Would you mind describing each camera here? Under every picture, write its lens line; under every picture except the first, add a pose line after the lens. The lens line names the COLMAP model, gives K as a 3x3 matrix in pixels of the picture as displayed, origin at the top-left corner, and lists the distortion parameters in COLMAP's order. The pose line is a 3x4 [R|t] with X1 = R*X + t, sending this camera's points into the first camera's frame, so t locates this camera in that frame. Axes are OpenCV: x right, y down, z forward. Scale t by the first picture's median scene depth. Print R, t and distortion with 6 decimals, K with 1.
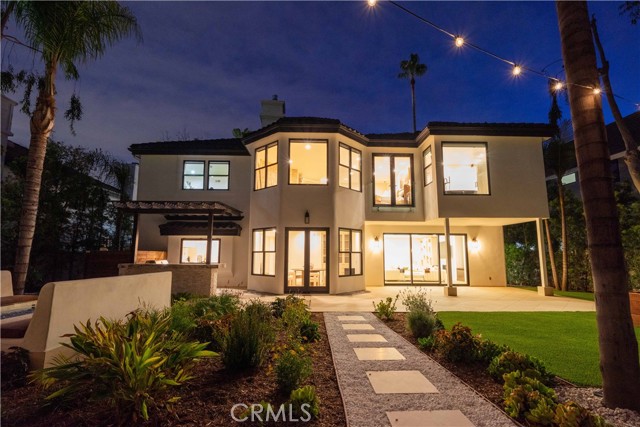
lens RADIAL K [[294.8, 0, 318.7], [0, 294.8, 216.2], [0, 0, 1]] dist [0.000003, -0.000163]
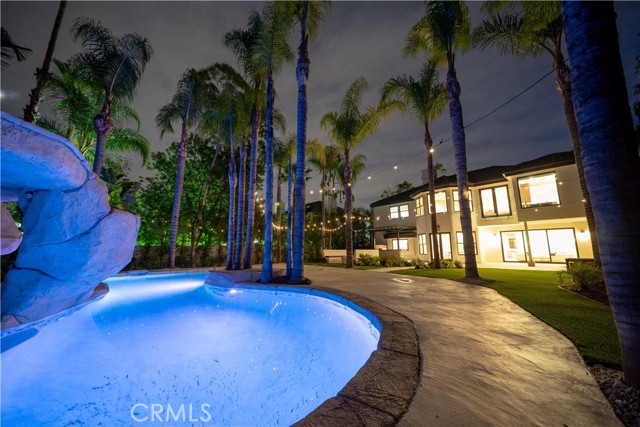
lens RADIAL K [[211.1, 0, 318.9], [0, 211.1, 216.9], [0, 0, 1]] dist [-0.002014, -0.000162]
pose [[0.646613, -0.122350, -0.752942, 0.506290], [0.105003, 0.991933, -0.071011, -0.052428], [0.755557, -0.033145, 0.654244, -0.623012]]
